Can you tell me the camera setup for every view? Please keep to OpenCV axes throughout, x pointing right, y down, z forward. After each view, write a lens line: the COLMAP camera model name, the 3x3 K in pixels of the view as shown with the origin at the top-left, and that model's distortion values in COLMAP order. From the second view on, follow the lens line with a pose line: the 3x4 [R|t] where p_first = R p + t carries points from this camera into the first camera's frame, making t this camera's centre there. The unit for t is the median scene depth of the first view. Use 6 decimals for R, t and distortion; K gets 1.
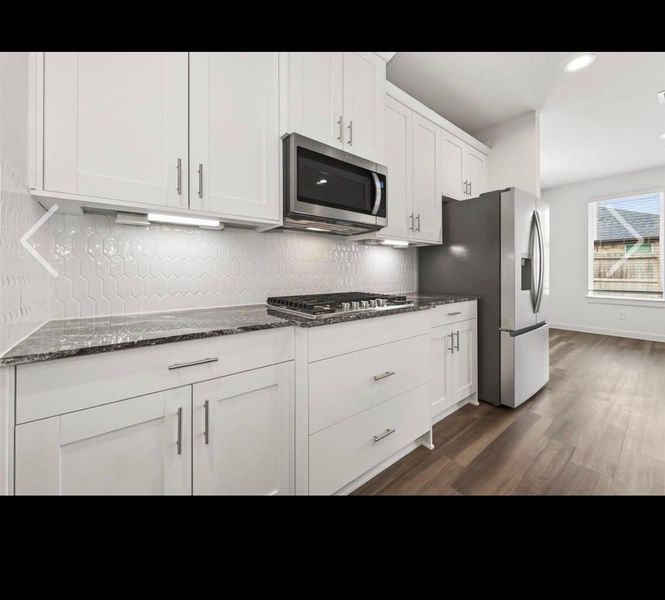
lens RADIAL K [[273.6, 0, 368.8], [0, 273.6, 267.9], [0, 0, 1]] dist [0.000771, -0.000235]
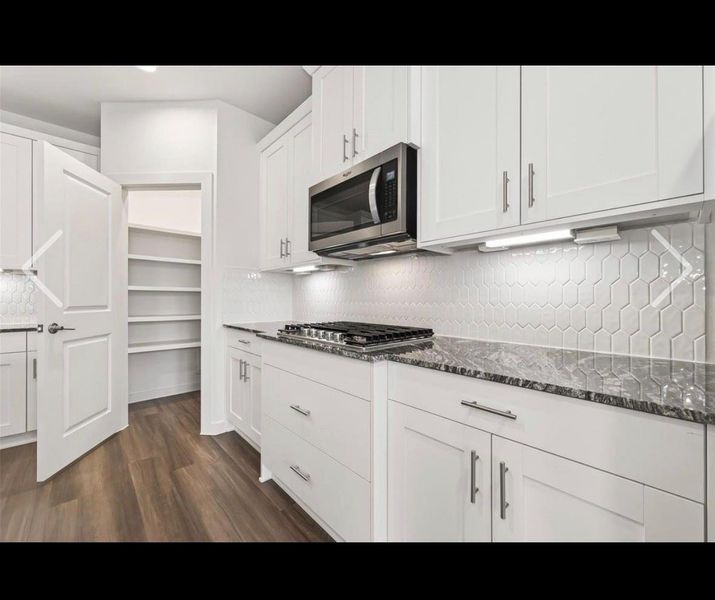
lens RADIAL K [[294.4, 0, 356.0], [0, 294.4, 297.7], [0, 0, 1]] dist [0.000505, 0.000560]
pose [[0.999996, -0.000183, 0.002859, -1.118329], [0.000184, 1.000000, -0.000261, 0.000834], [-0.002858, 0.000262, 0.999996, 0.000011]]
